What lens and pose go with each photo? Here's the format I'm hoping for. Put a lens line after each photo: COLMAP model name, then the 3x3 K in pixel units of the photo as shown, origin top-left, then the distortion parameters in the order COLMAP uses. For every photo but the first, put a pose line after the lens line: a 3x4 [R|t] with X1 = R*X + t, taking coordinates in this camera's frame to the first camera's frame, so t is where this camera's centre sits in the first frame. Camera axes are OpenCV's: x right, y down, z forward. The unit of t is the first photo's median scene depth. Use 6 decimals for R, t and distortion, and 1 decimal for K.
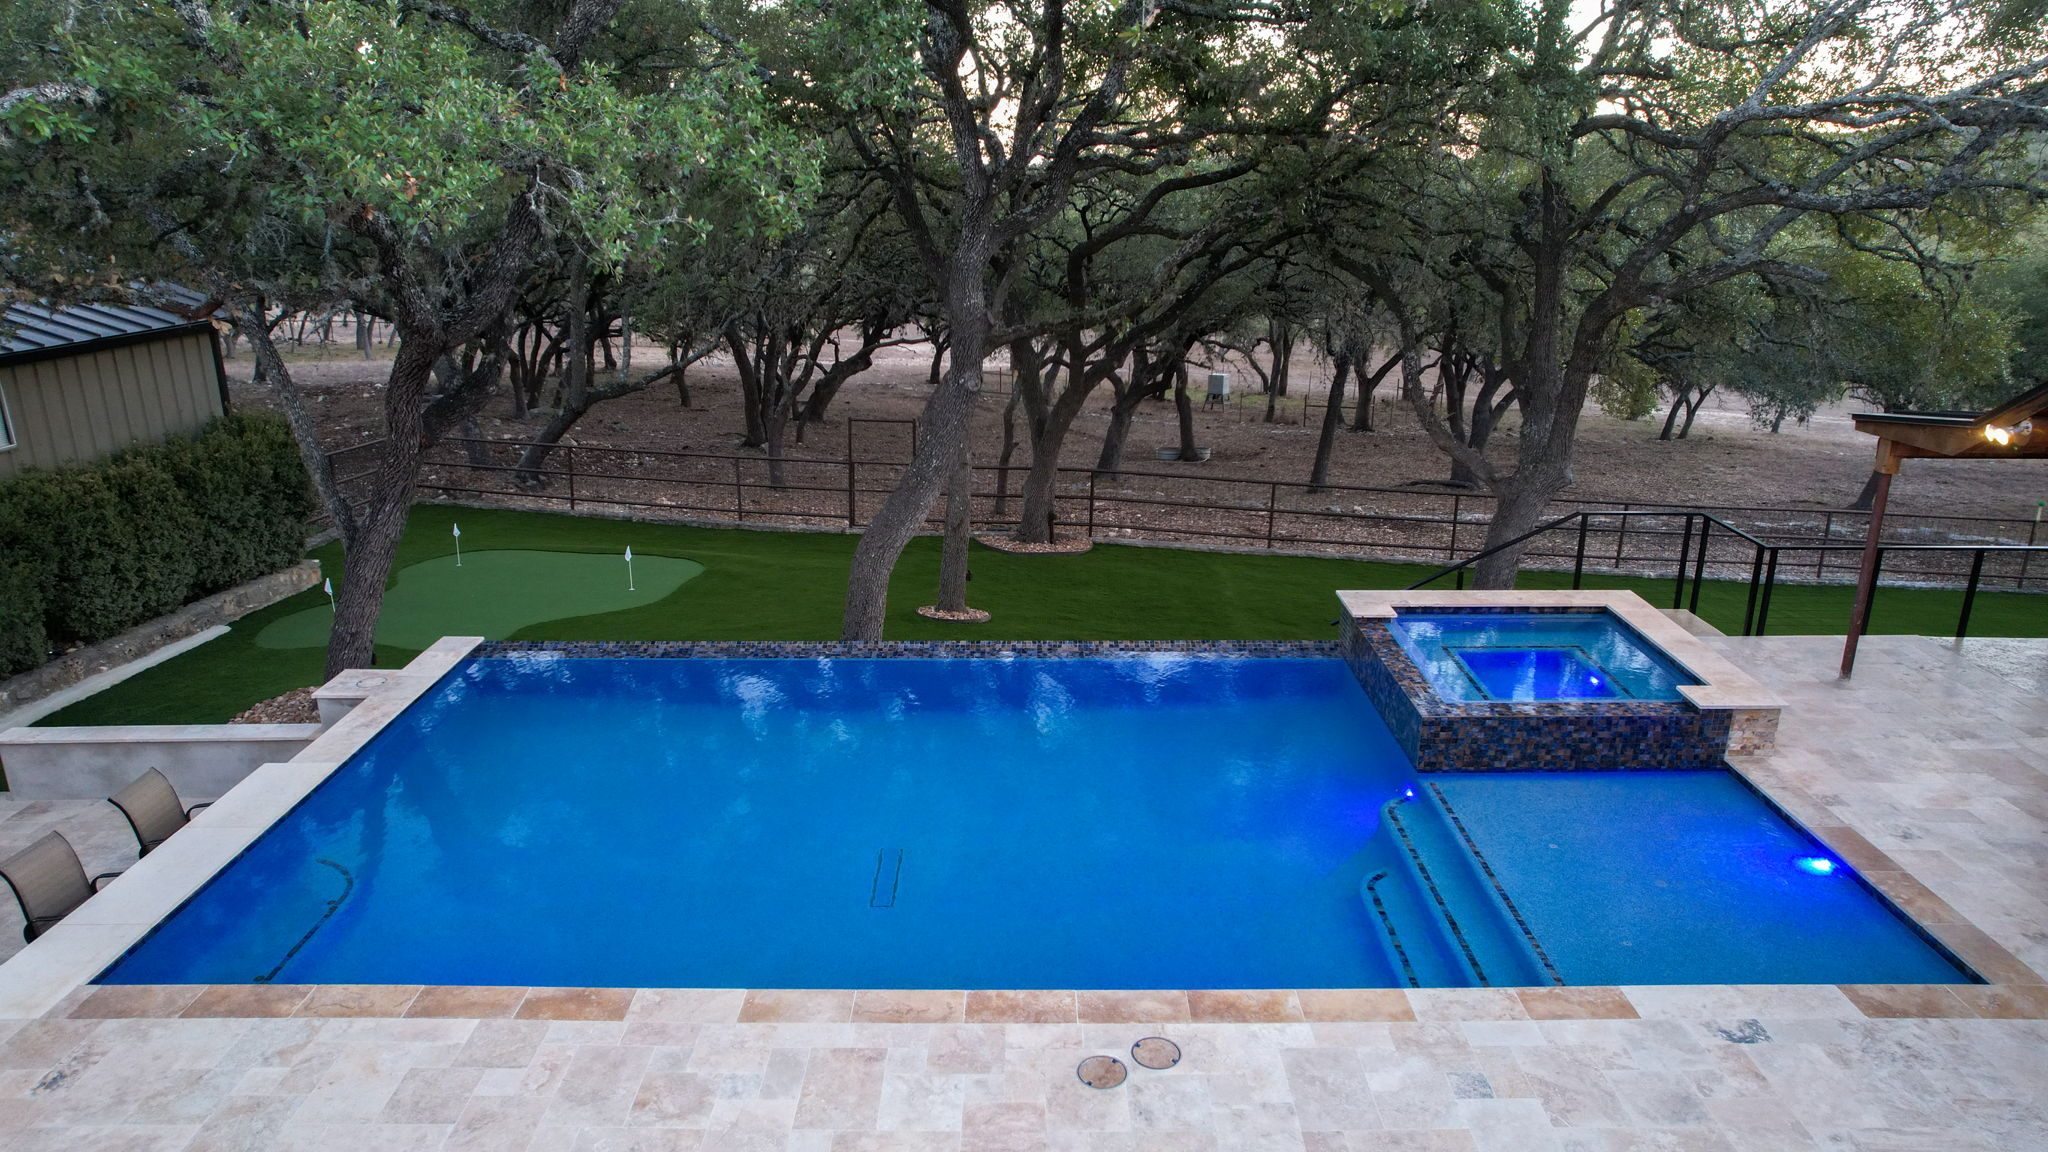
lens RADIAL K [[1303.1, 0, 1024.0], [0, 1303.1, 576.0], [0, 0, 1]] dist [-0.090508, 0.090646]
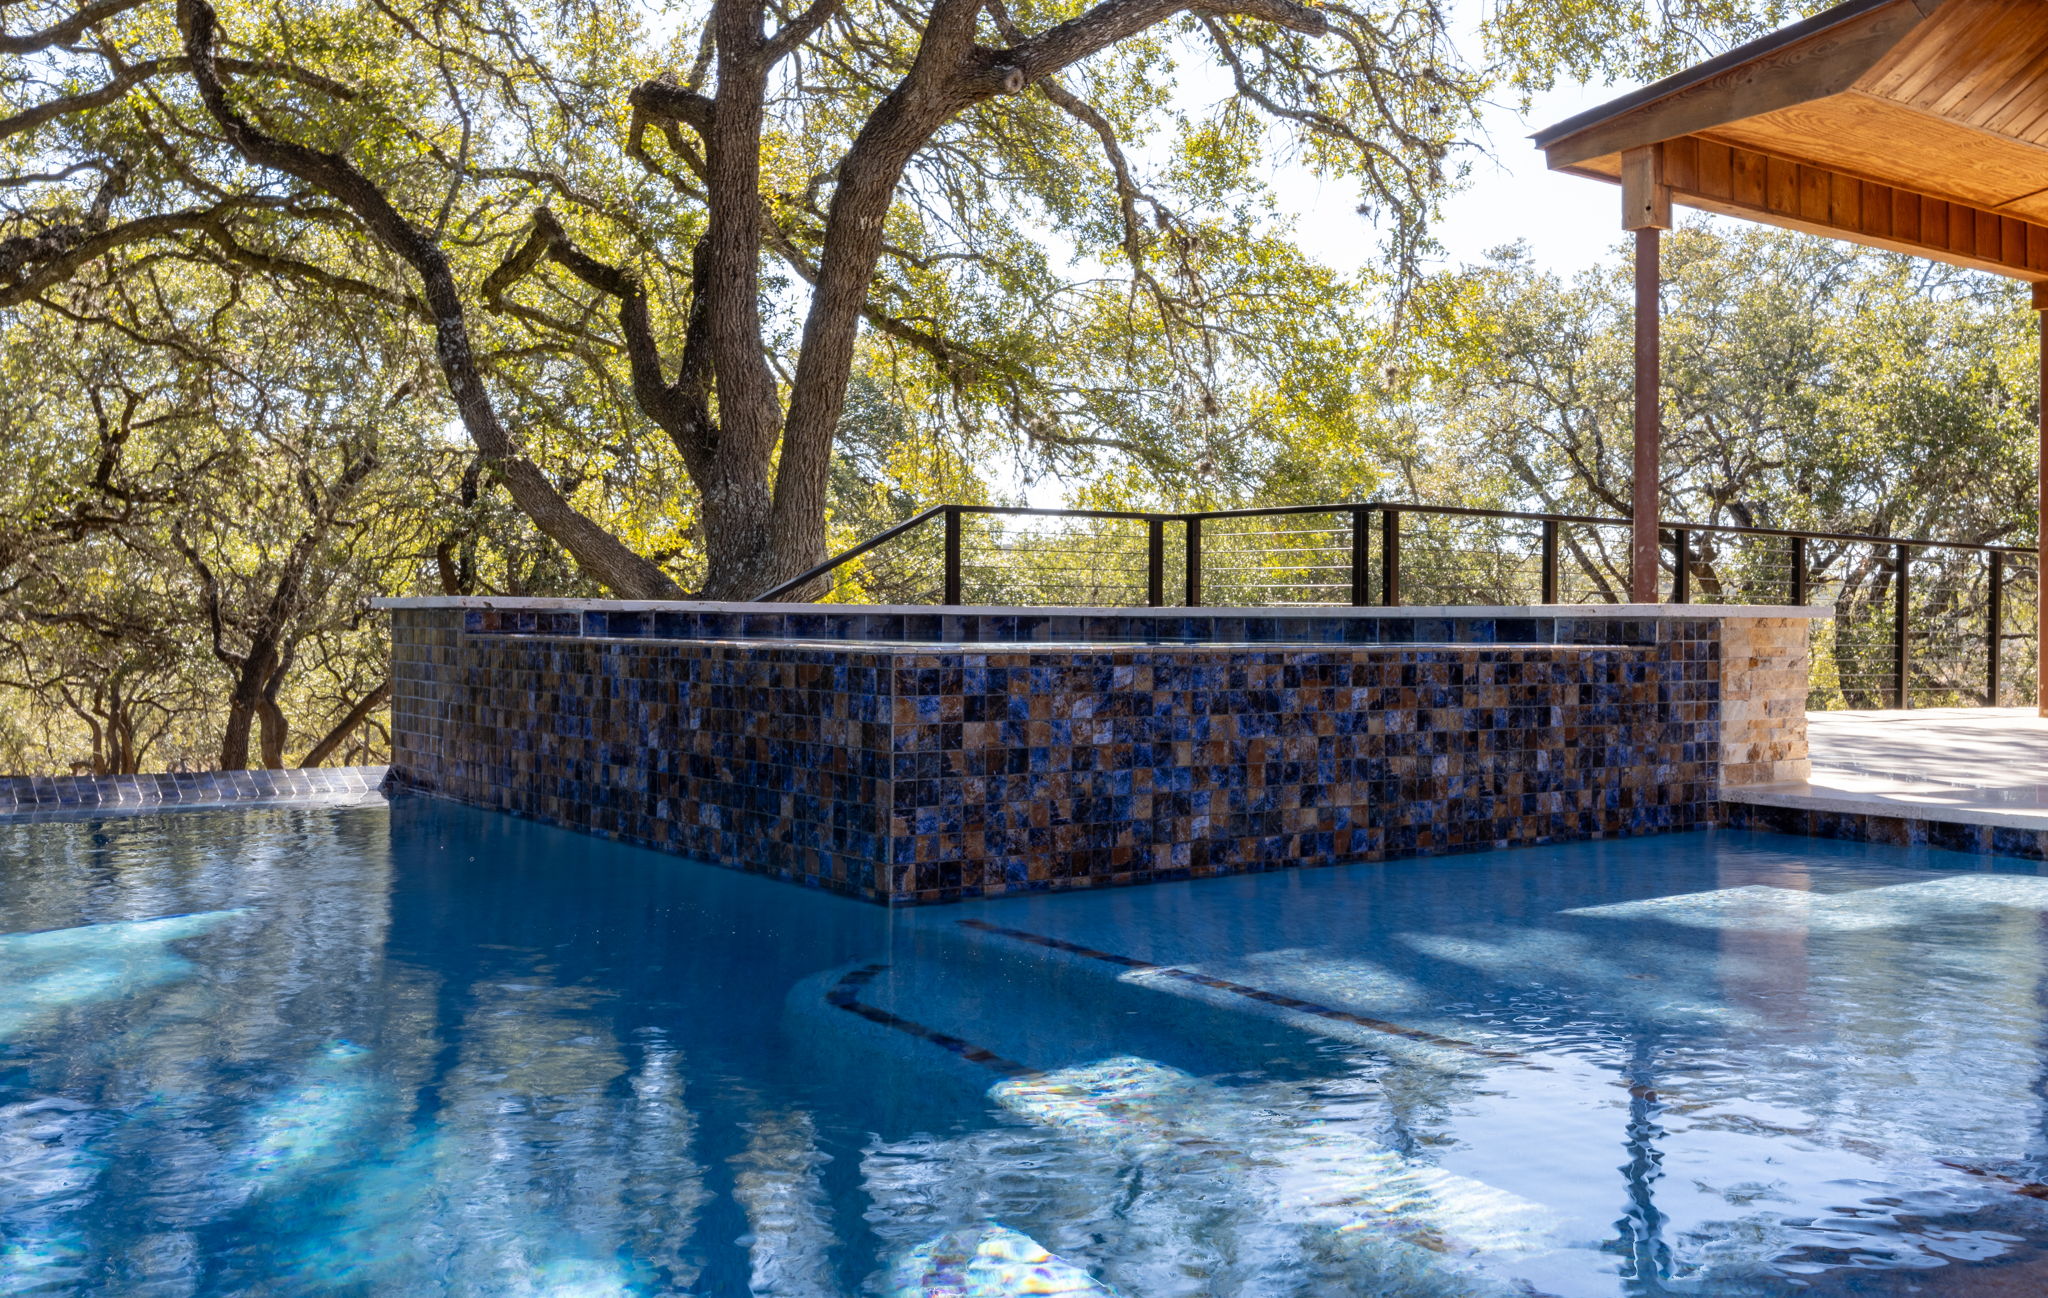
lens RADIAL K [[1868.9, 0, 1024.0], [0, 1868.9, 649.0], [0, 0, 1]] dist [0.105678, 0.000386]
pose [[0.807965, -0.002556, 0.589225, 0.130143], [0.164769, 0.961078, -0.221767, 0.184838], [-0.565724, 0.276266, 0.776938, 0.722851]]
